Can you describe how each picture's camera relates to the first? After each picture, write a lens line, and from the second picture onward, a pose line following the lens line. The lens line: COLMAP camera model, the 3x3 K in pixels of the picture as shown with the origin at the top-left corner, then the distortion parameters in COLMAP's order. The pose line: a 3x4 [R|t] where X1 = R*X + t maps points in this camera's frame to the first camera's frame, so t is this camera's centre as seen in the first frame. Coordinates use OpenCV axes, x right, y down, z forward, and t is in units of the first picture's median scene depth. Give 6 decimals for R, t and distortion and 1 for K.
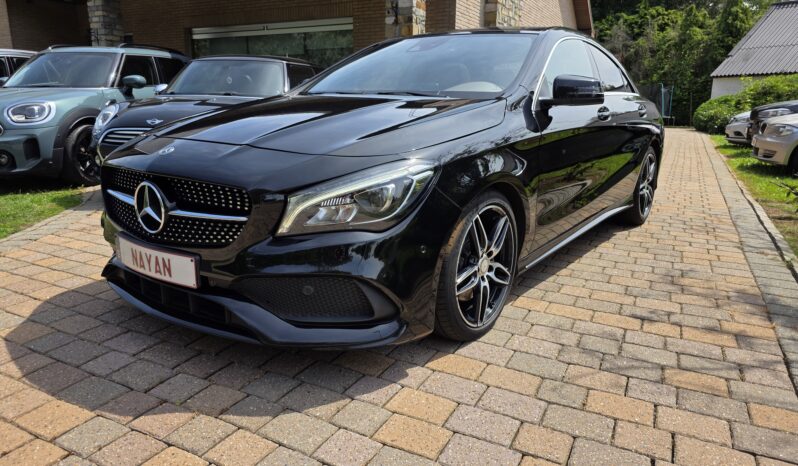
lens RADIAL K [[542.6, 0, 394.8], [0, 542.6, 235.3], [0, 0, 1]] dist [0.046117, -0.036501]
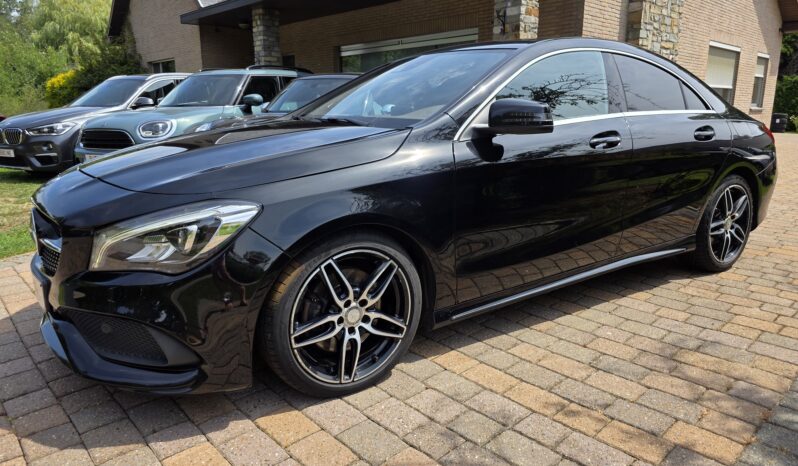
lens RADIAL K [[542.6, 0, 400.4], [0, 542.6, 229.5], [0, 0, 1]] dist [0.046117, -0.036501]
pose [[0.944029, 0.061801, -0.324023, 0.376003], [-0.068433, 0.997614, -0.009100, -0.060119], [0.322687, 0.030765, 0.946006, 0.125976]]
